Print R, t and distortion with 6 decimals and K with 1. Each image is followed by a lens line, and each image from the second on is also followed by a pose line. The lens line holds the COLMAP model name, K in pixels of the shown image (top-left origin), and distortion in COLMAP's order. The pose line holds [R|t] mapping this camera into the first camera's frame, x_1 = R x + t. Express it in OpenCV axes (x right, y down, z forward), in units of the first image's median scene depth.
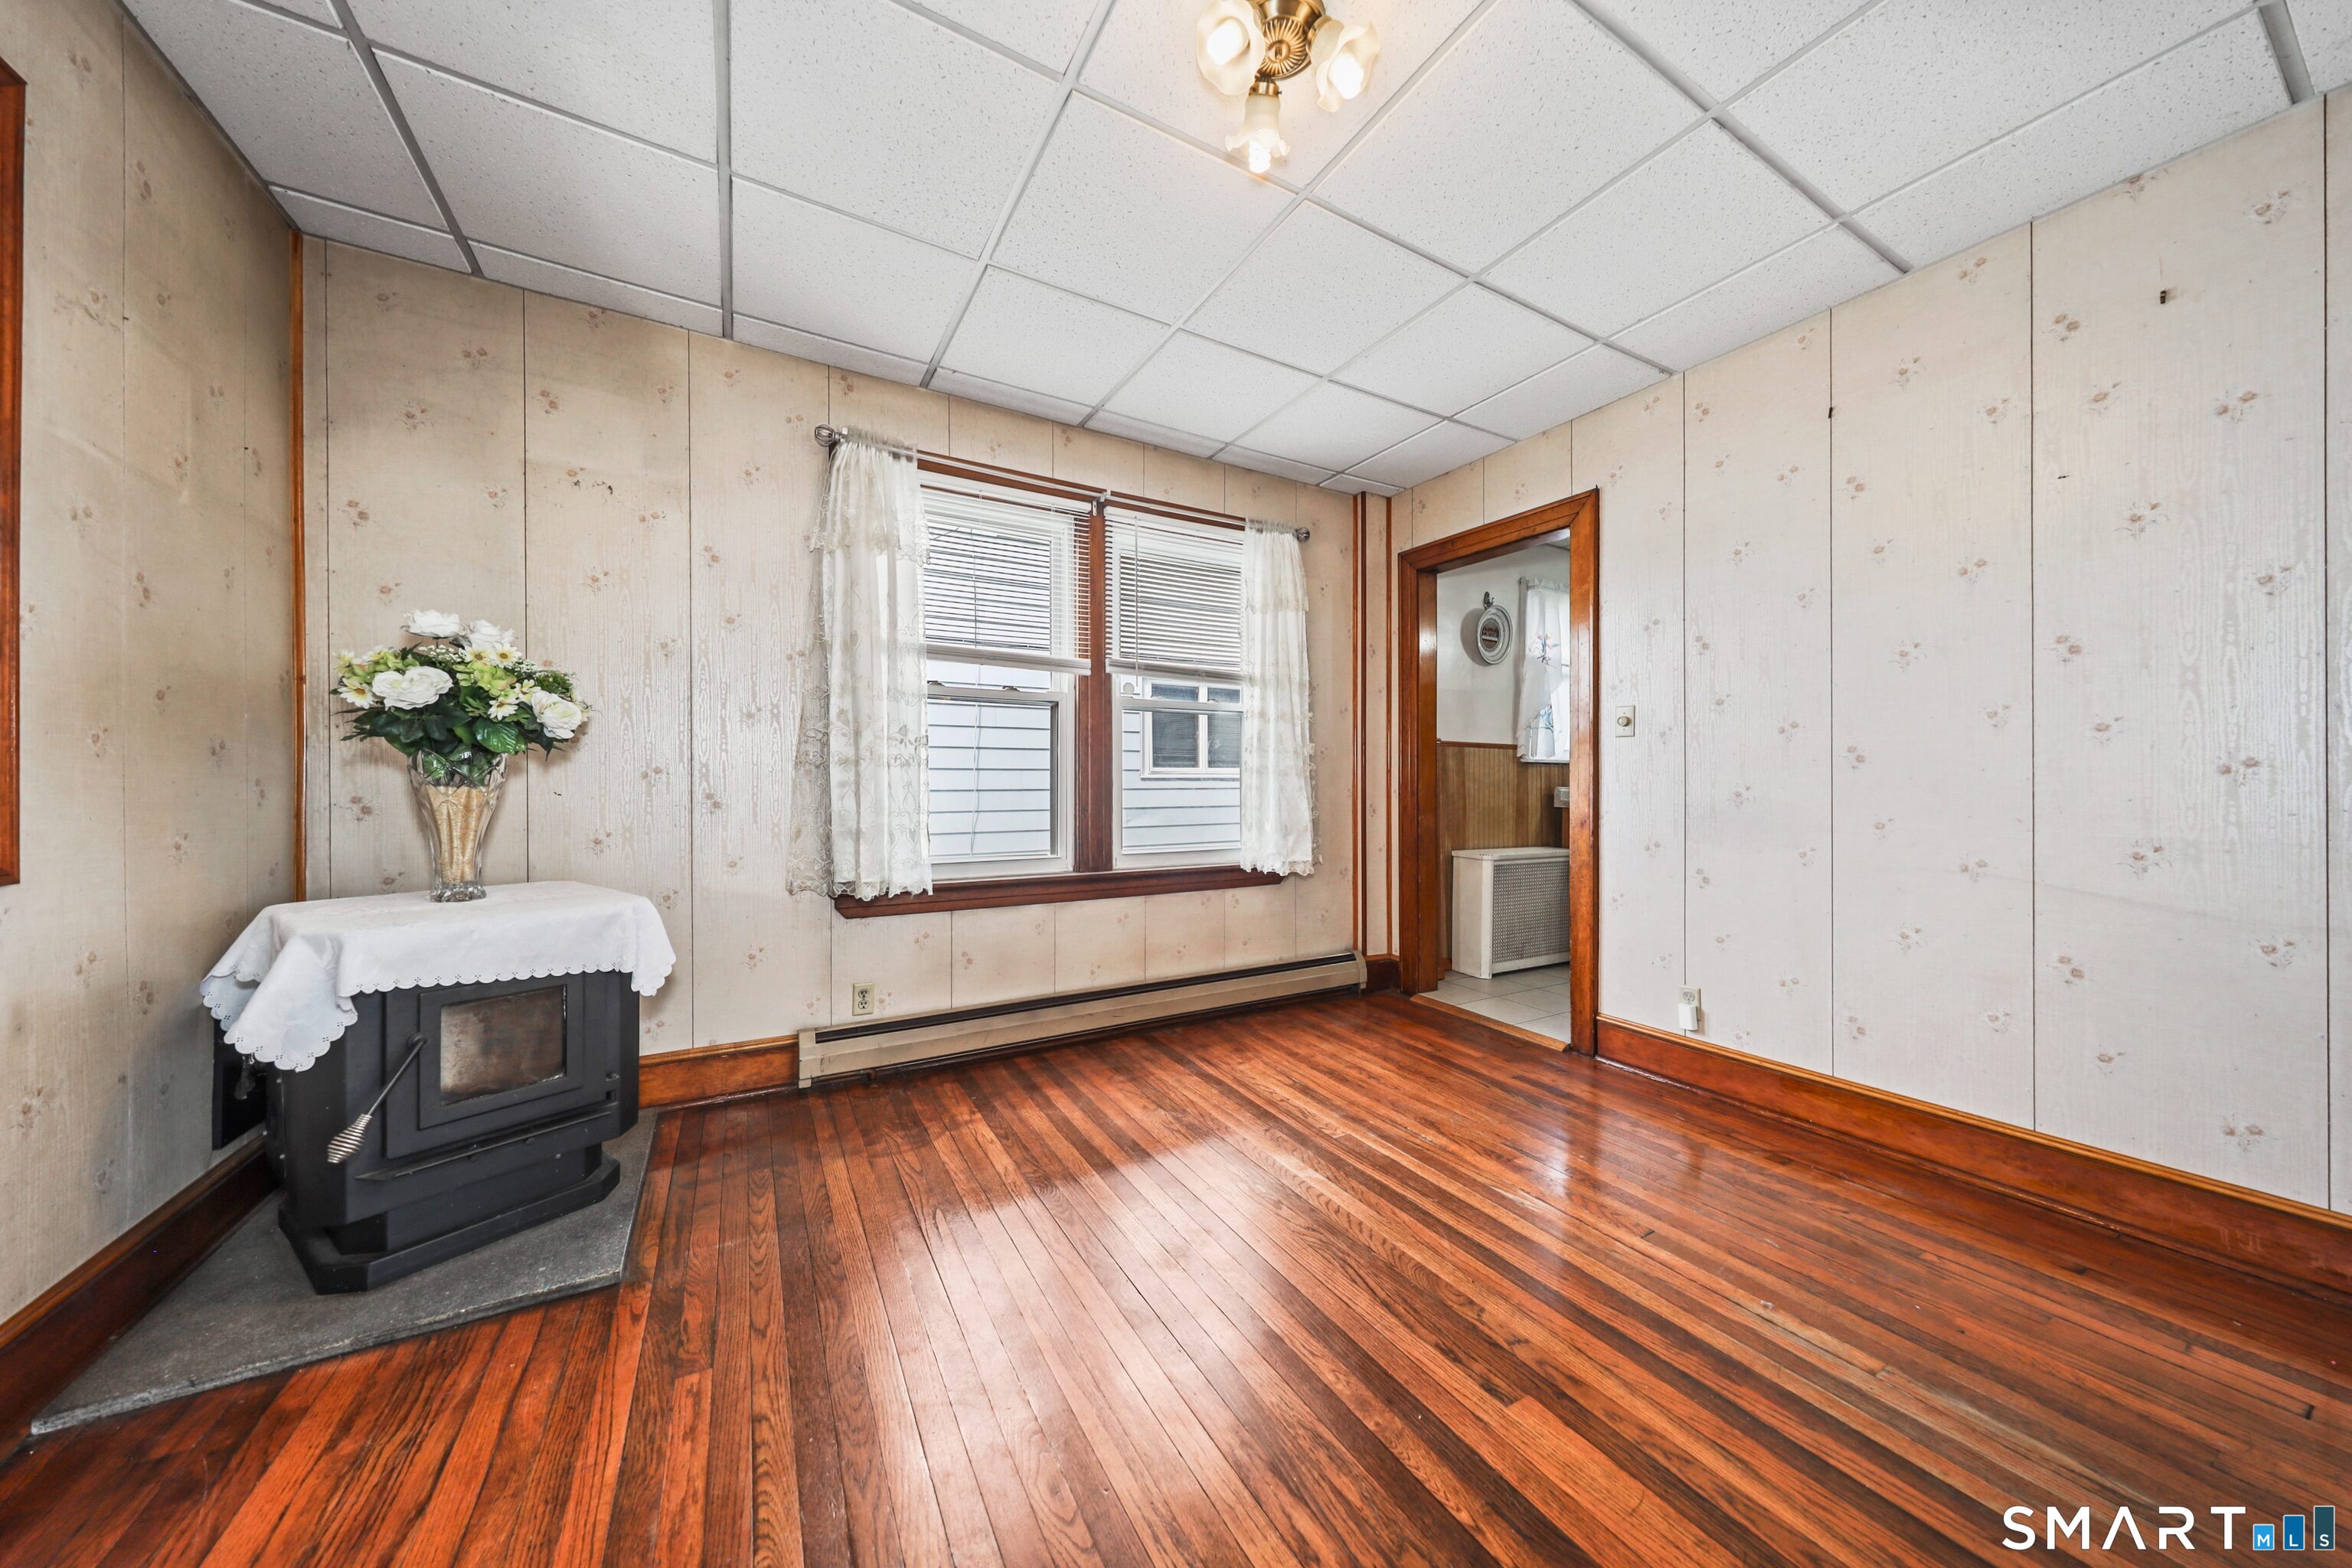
lens RADIAL K [[774.1, 0, 1184.9], [0, 774.1, 785.3], [0, 0, 1]] dist [0.001853, 0.000052]
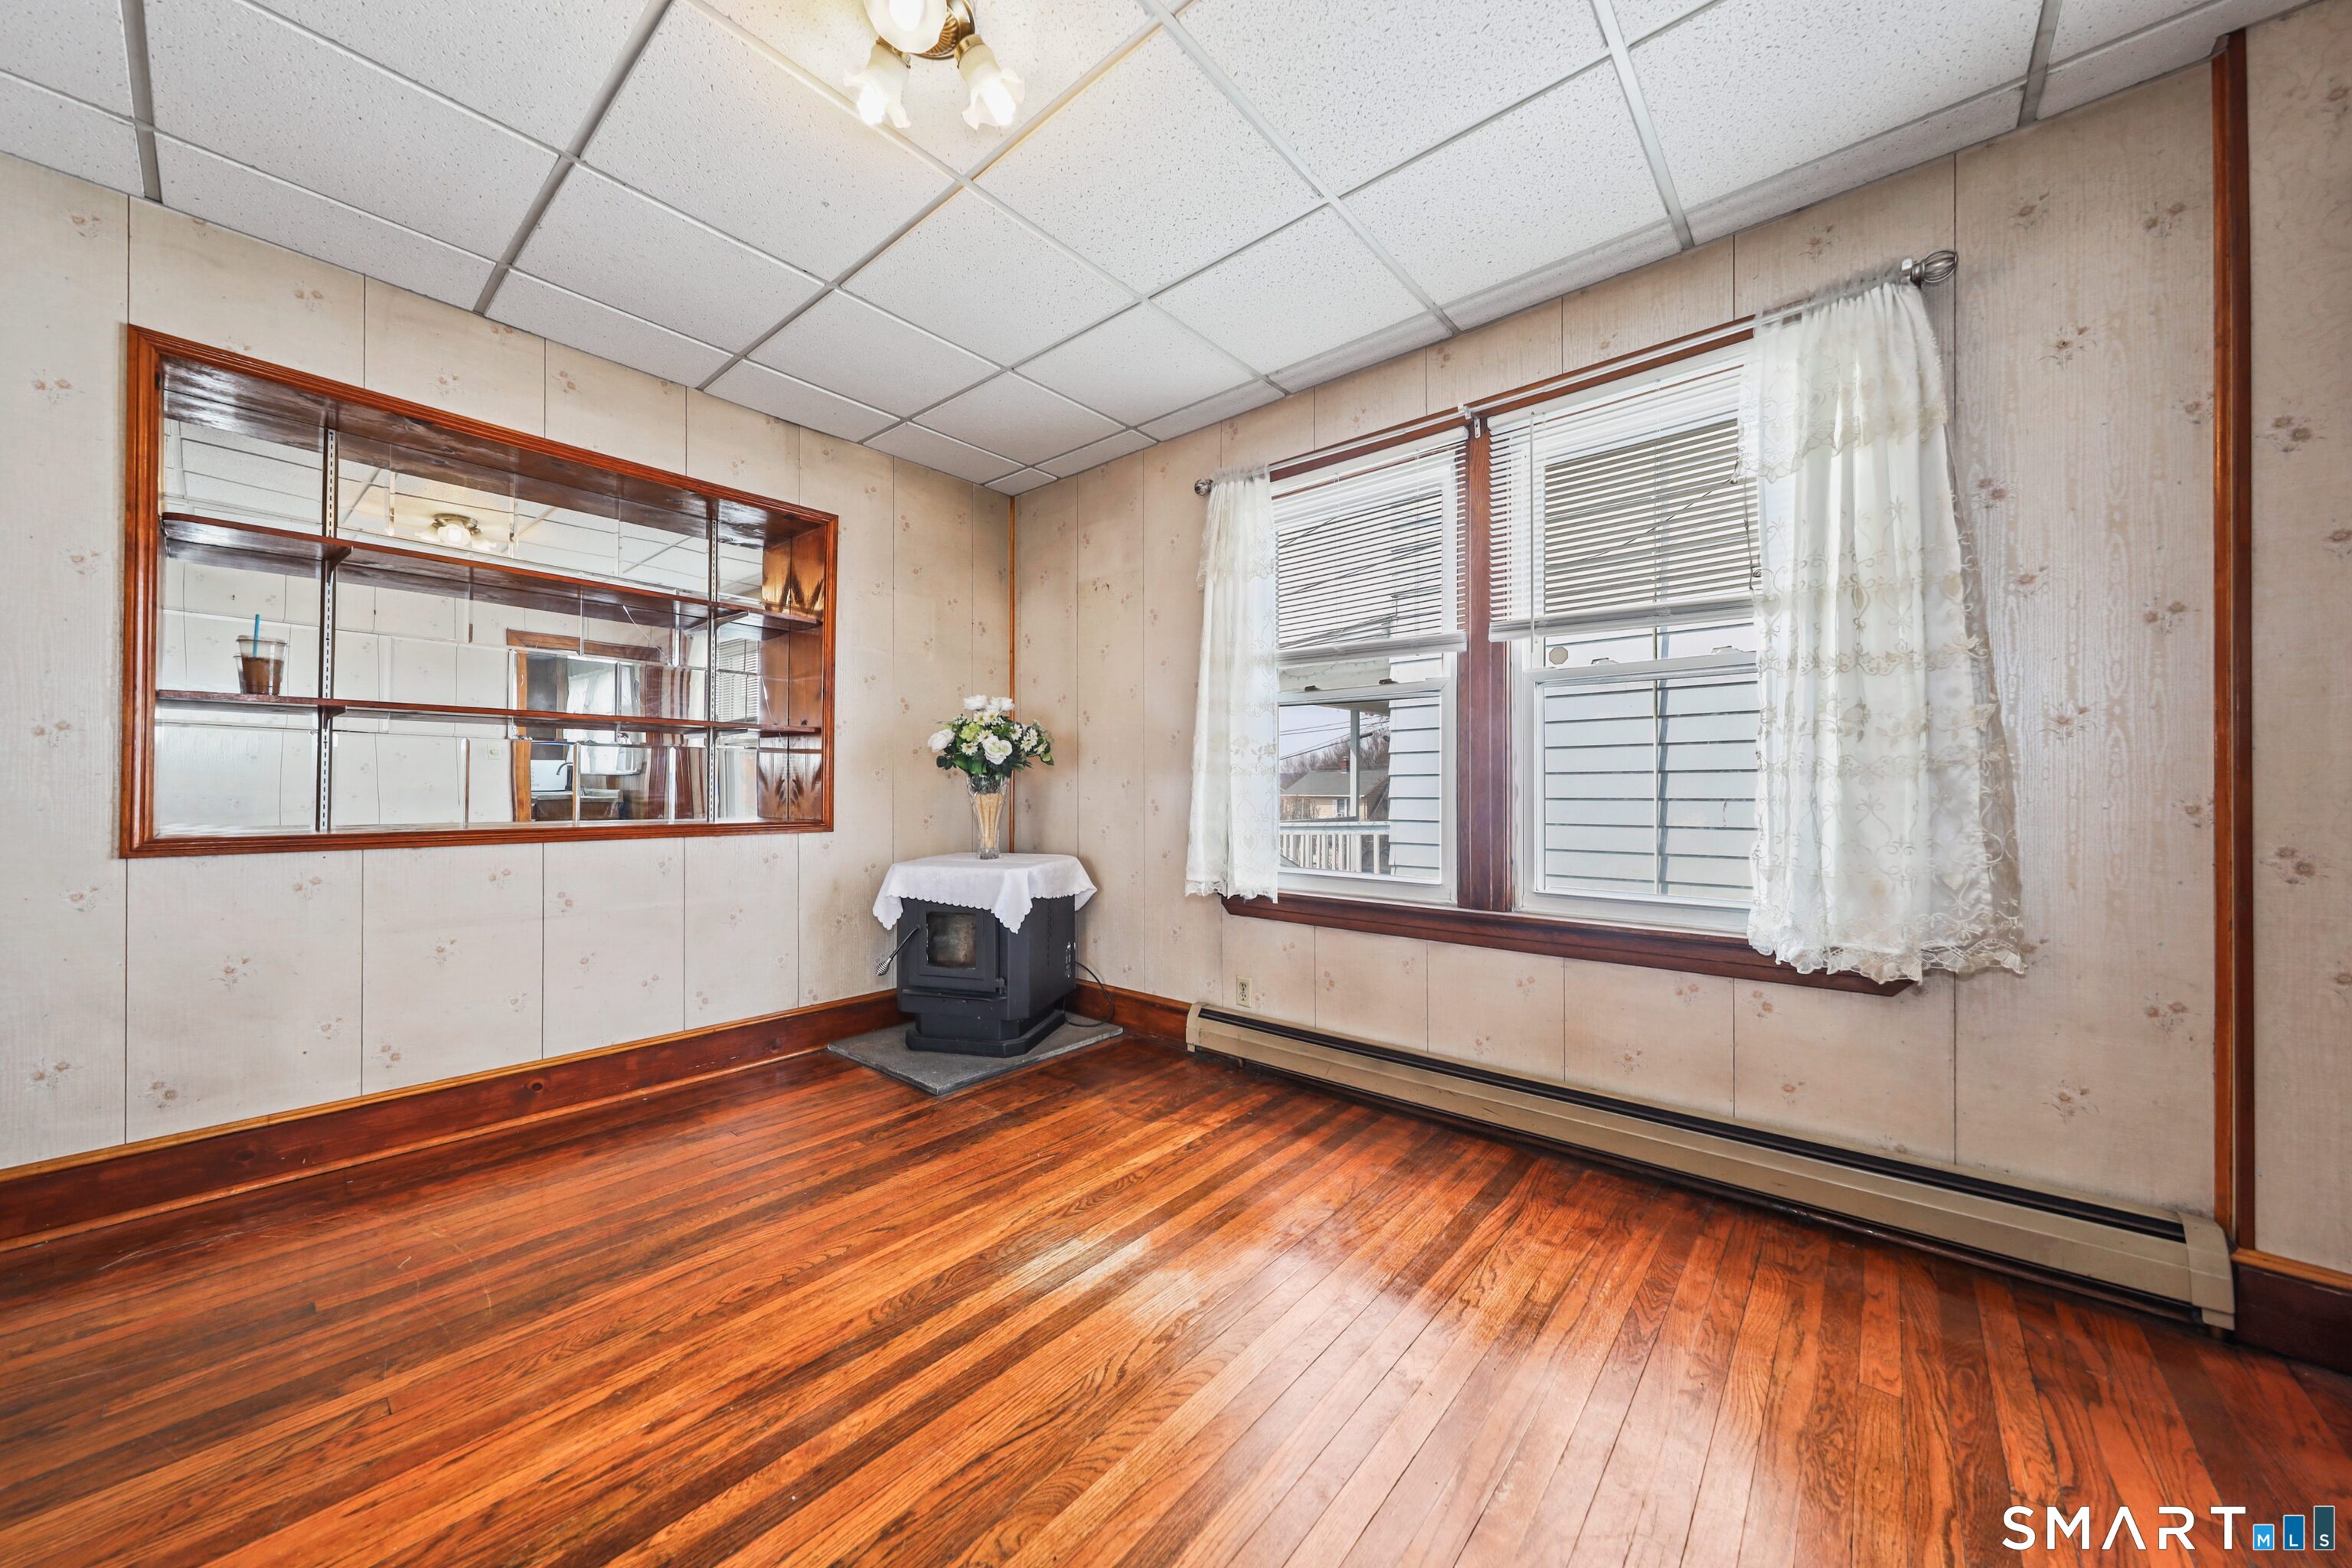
lens RADIAL K [[824.4, 0, 1143.7], [0, 824.4, 785.4], [0, 0, 1]] dist [0.001156, 0.000166]
pose [[0.314985, -0.004698, -0.949085, 0.649781], [-0.001959, 0.999982, -0.005600, -0.004568], [0.949095, 0.003624, 0.314970, 0.521506]]
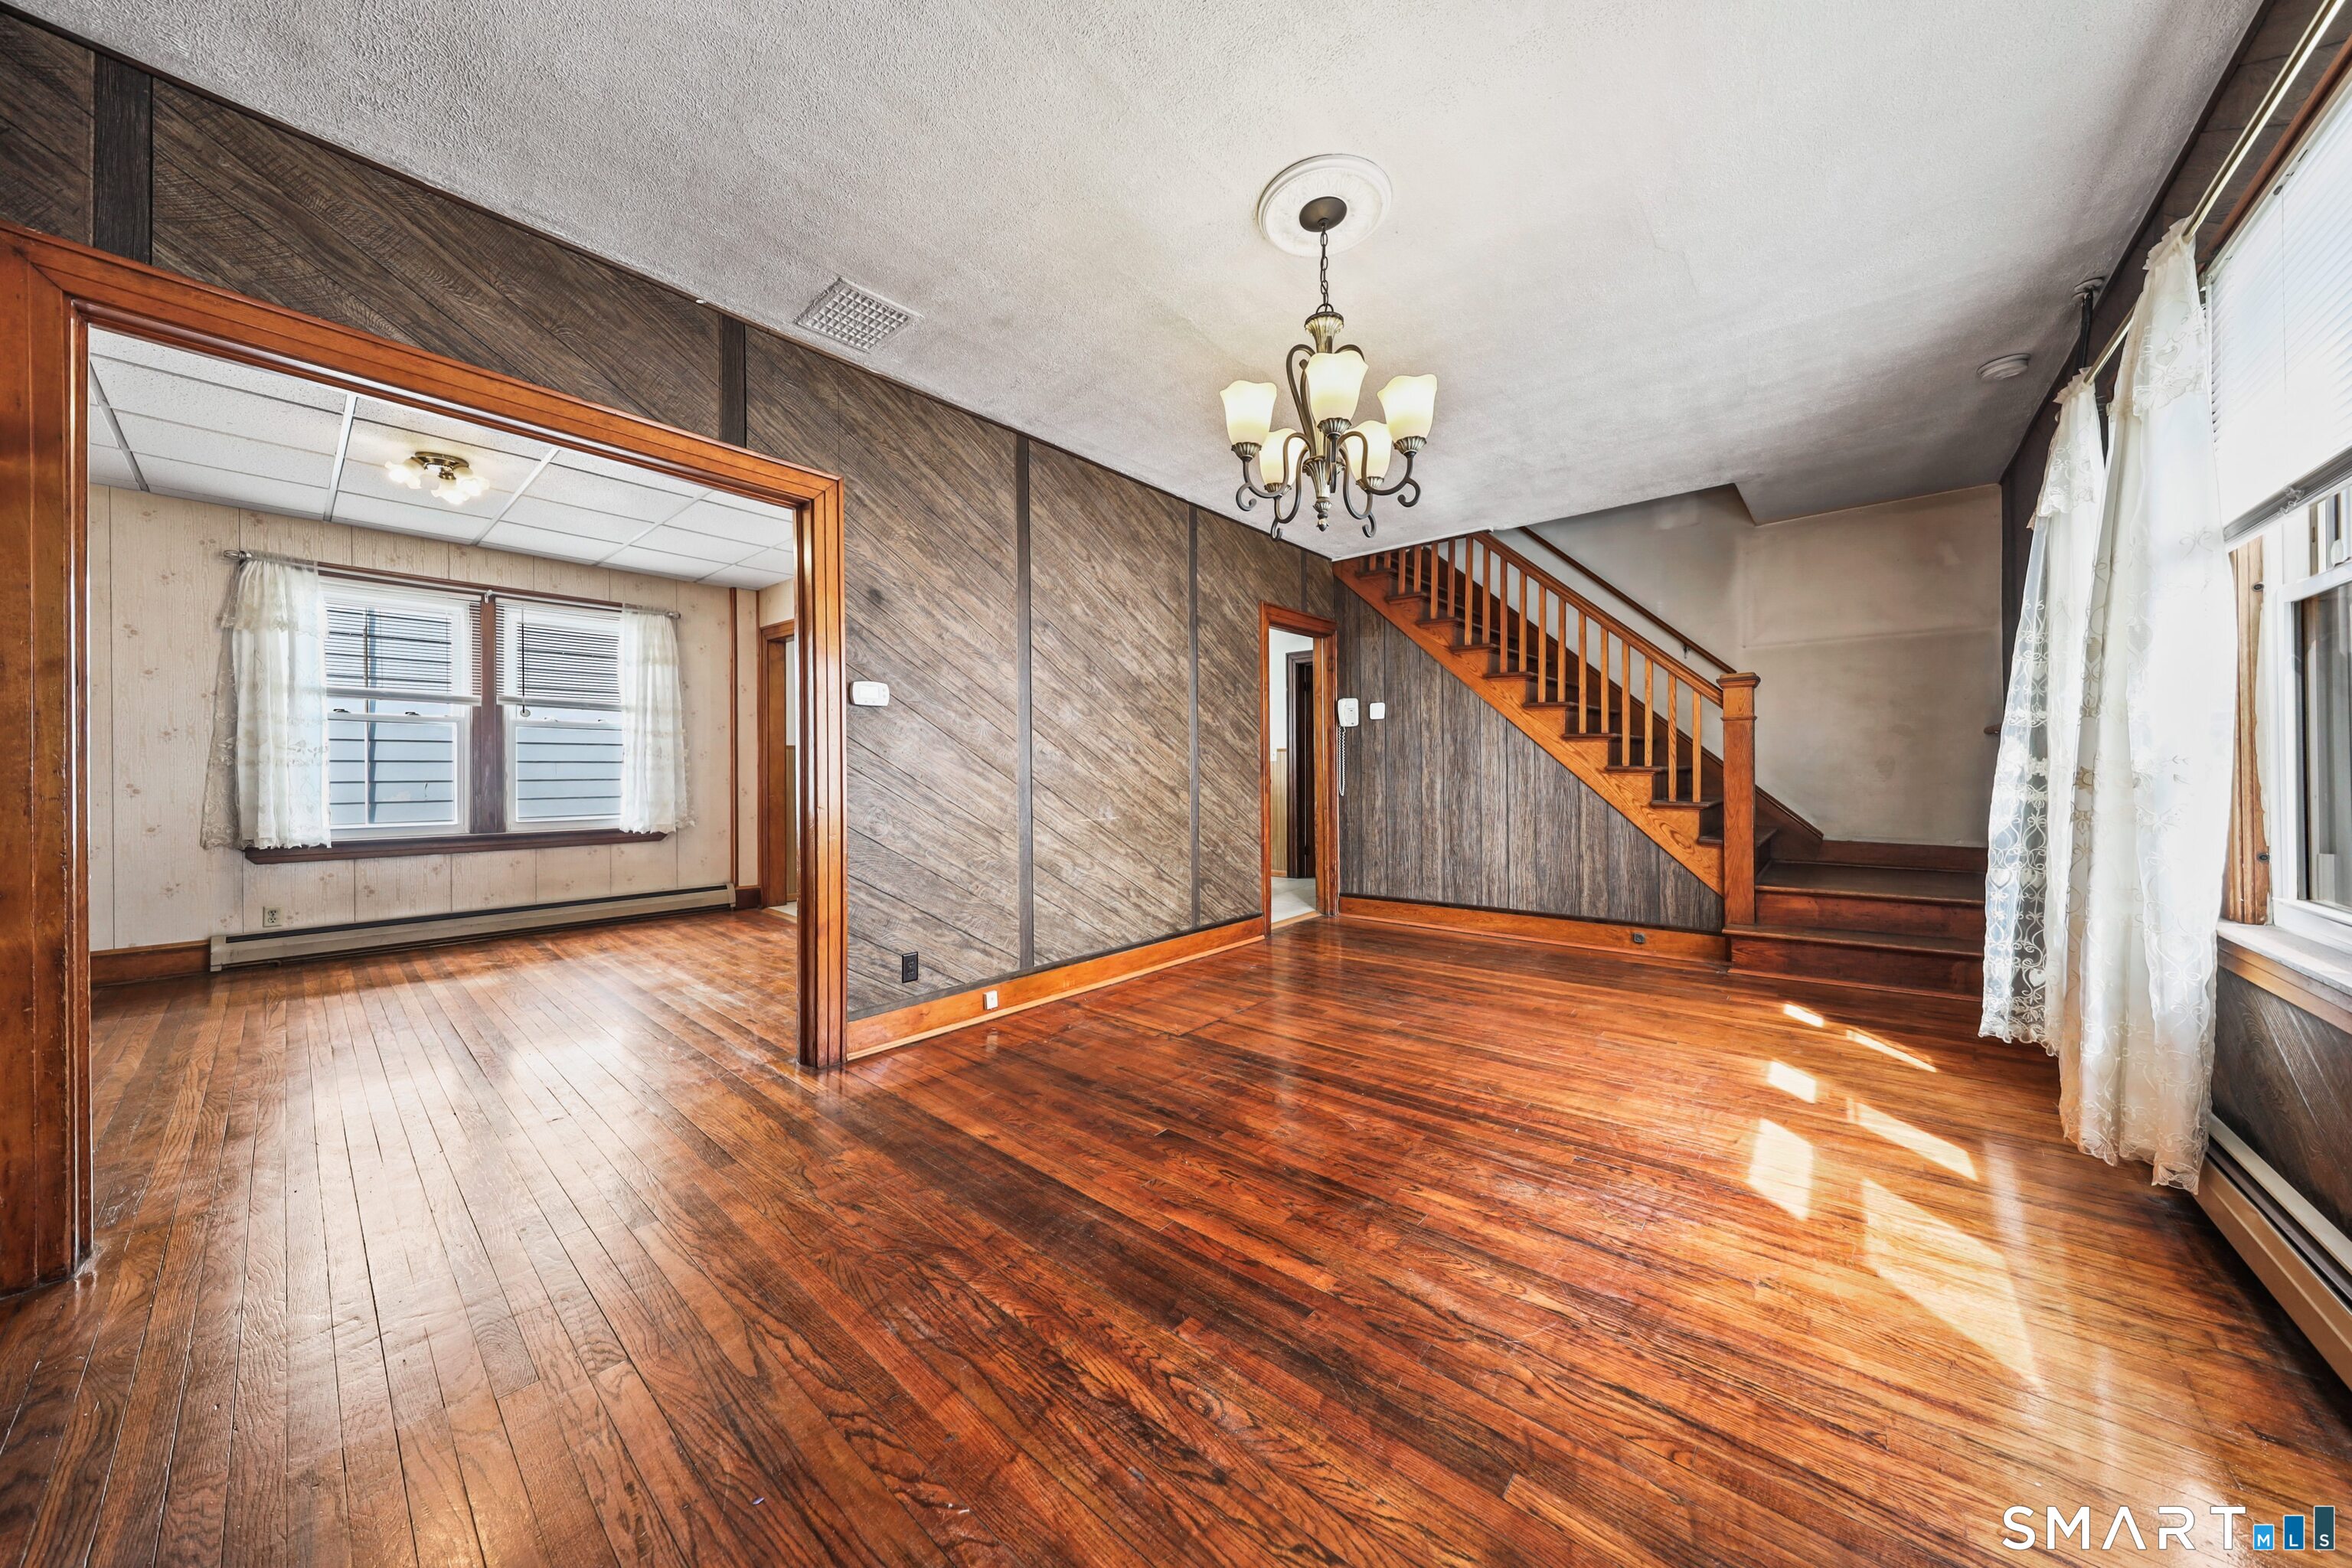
lens RADIAL K [[767.9, 0, 1188.1], [0, 767.9, 773.3], [0, 0, 1]] dist [-0.001665, -0.000112]
pose [[0.942787, -0.002439, 0.333388, 0.828839], [0.001904, 0.999996, 0.001932, -0.010458], [-0.333391, -0.001187, 0.942788, -1.090888]]
